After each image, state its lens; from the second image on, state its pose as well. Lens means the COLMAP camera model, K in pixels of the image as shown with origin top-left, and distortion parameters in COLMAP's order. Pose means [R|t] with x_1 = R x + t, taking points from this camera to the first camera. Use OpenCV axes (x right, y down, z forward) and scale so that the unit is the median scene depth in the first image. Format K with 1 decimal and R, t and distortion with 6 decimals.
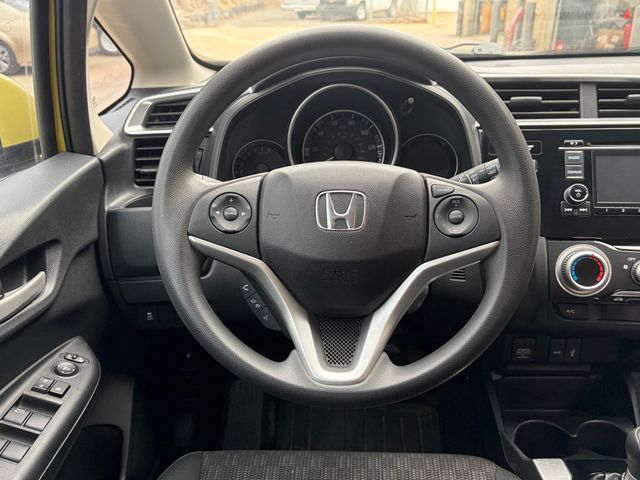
lens RADIAL K [[549.4, 0, 321.7], [0, 549.4, 238.5], [0, 0, 1]] dist [0.026214, 0.001894]
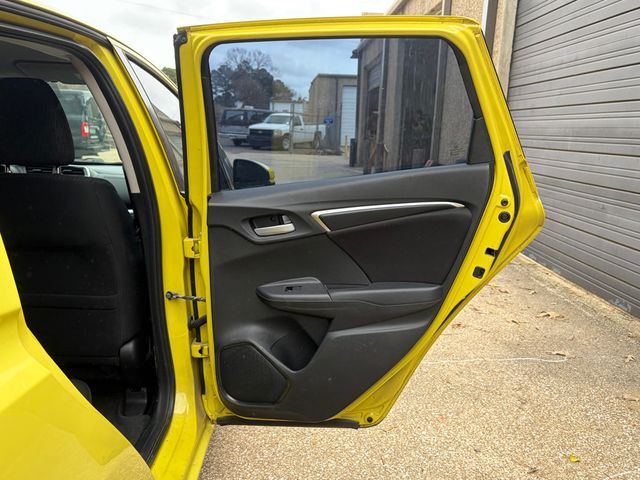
lens RADIAL K [[546.4, 0, 316.7], [0, 546.4, 242.3], [0, 0, 1]] dist [0.023180, -0.004725]
pose [[0.996137, 0.036220, 0.079997, 1.834307], [-0.019003, 0.978301, -0.206317, 0.860919], [-0.085734, 0.204000, 0.975210, -2.422375]]
